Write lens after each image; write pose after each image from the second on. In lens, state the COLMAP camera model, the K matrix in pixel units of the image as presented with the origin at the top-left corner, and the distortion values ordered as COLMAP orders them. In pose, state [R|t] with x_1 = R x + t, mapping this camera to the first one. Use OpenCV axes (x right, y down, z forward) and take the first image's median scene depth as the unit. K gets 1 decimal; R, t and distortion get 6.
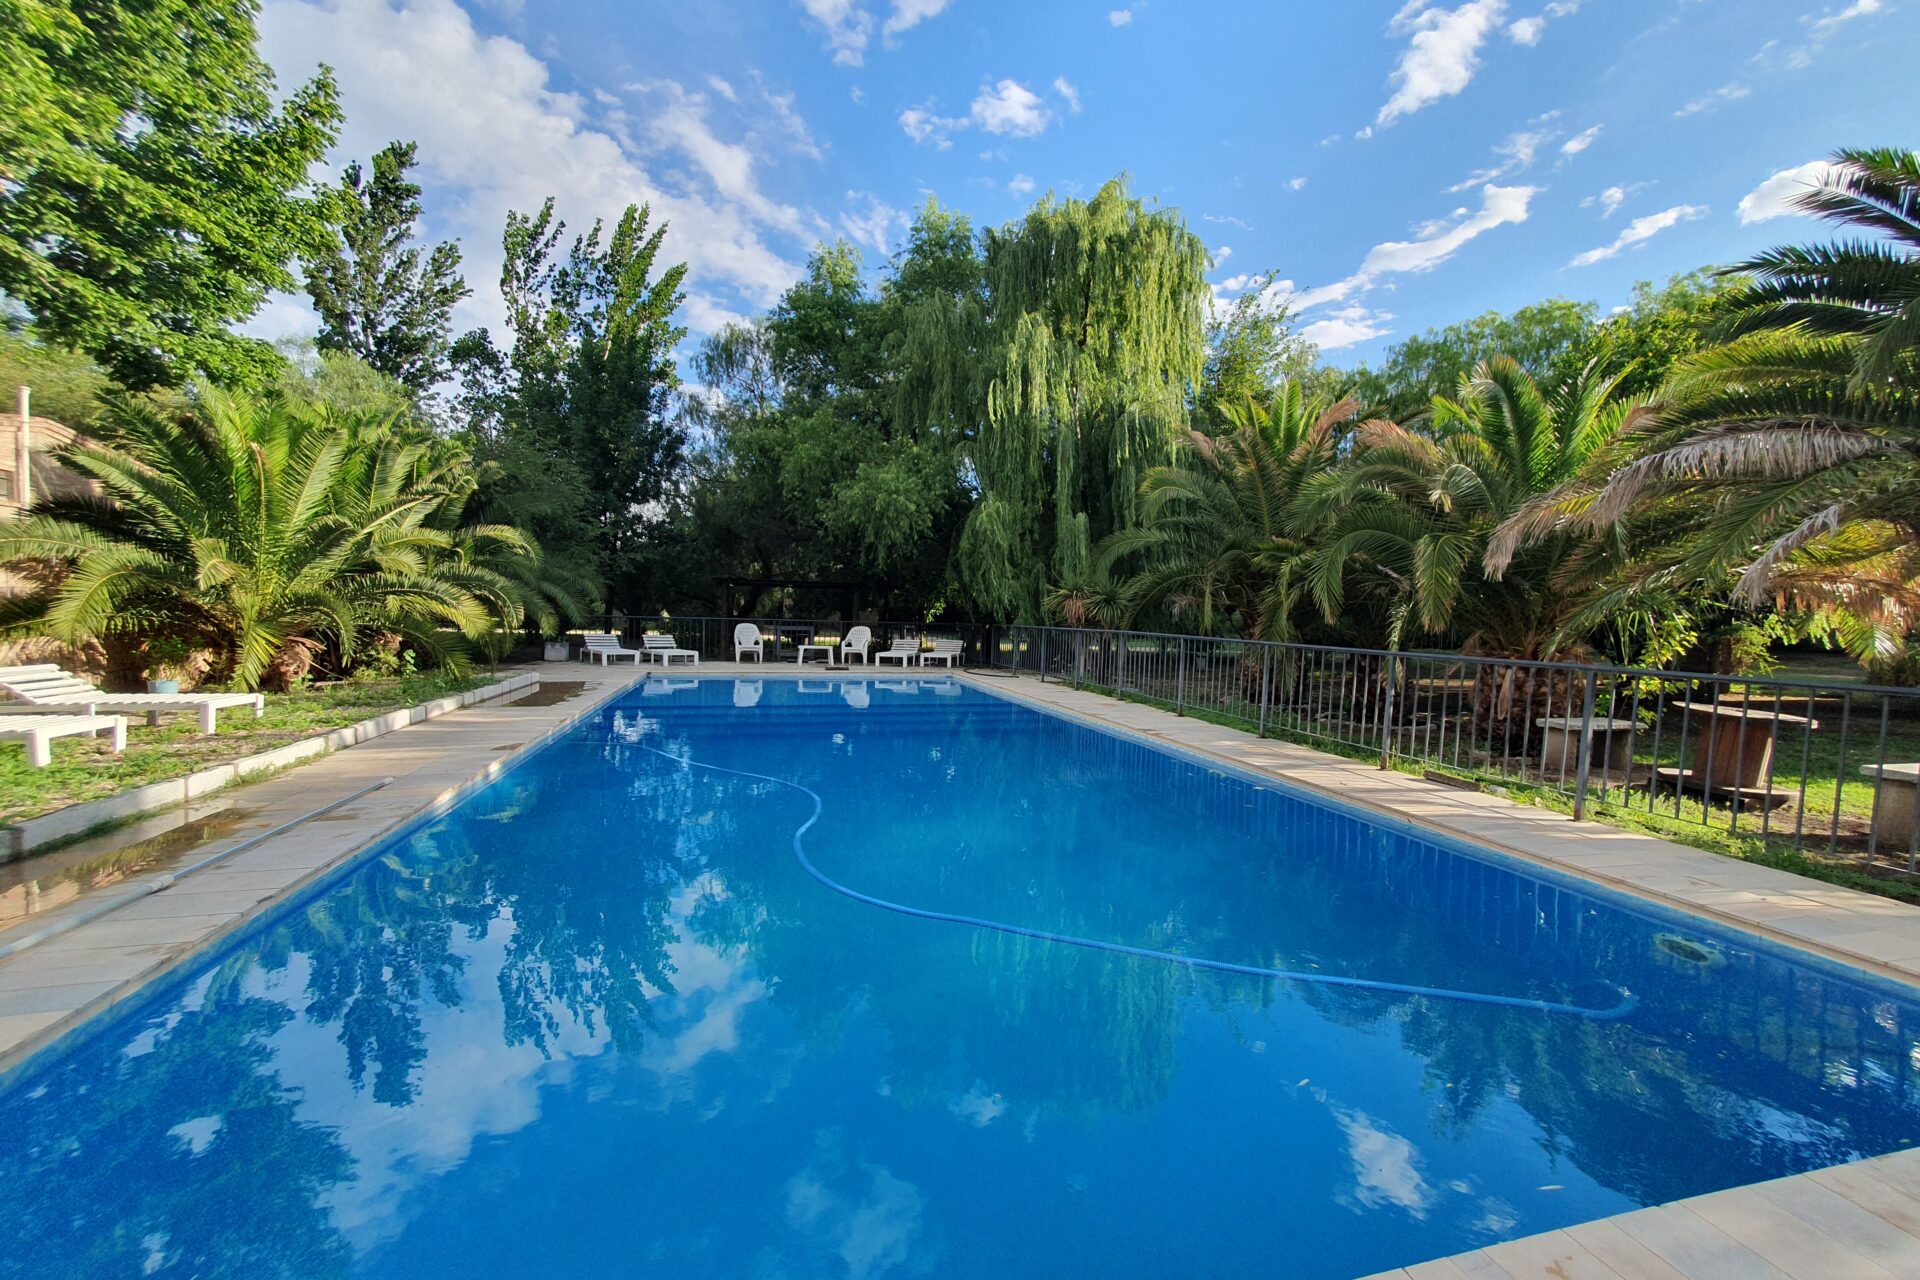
lens RADIAL K [[752.3, 0, 957.8], [0, 752.3, 635.1], [0, 0, 1]] dist [-0.000199, 0.000000]
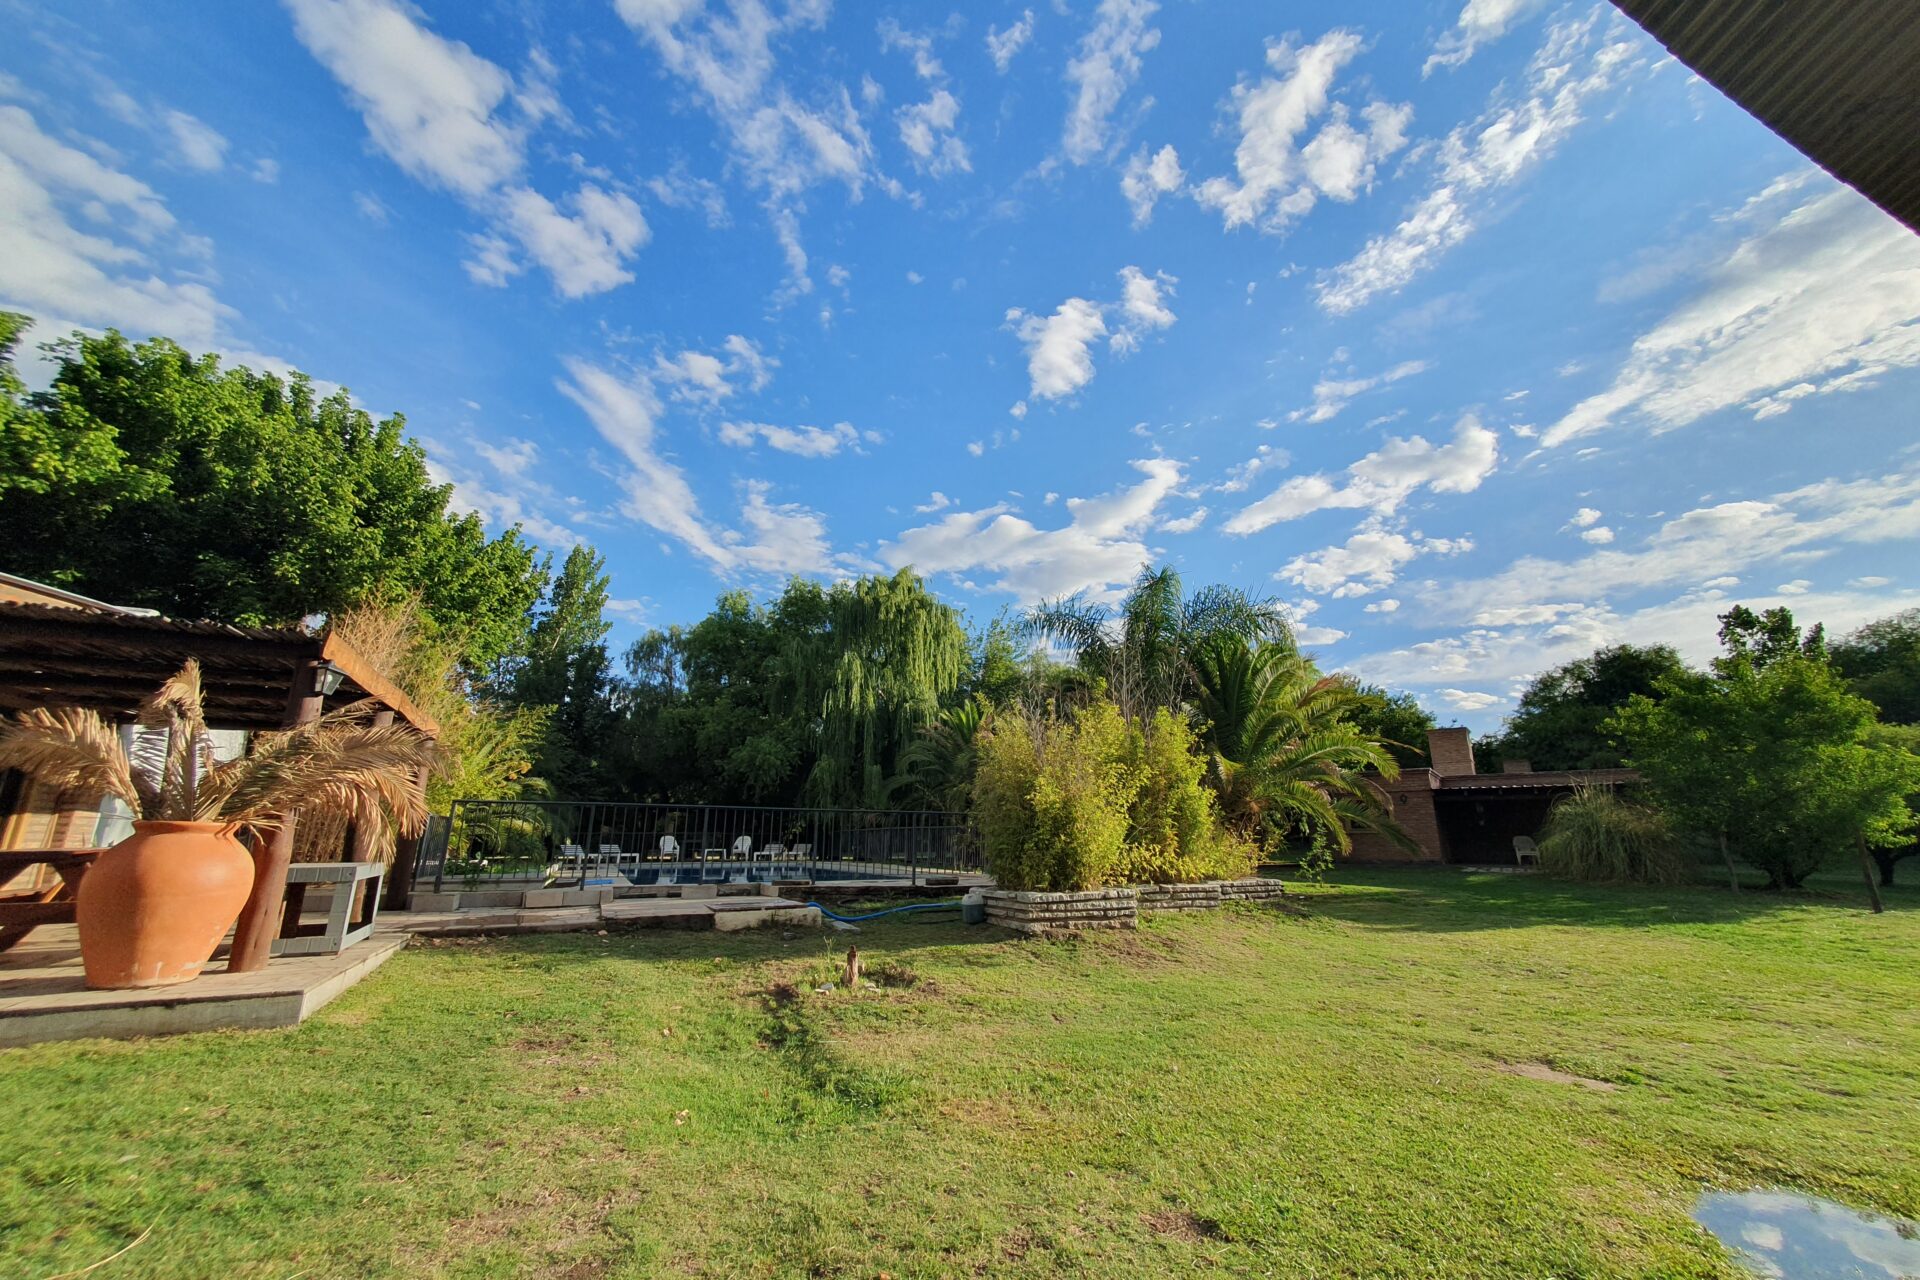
lens RADIAL K [[752.3, 0, 950.8], [0, 752.3, 646.6], [0, 0, 1]] dist [-0.000199, 0.000000]
pose [[0.988999, 0.004880, 0.147845, 0.066971], [0.038850, 0.955801, -0.291436, 0.087027], [-0.142732, 0.293973, 0.945096, -0.702591]]
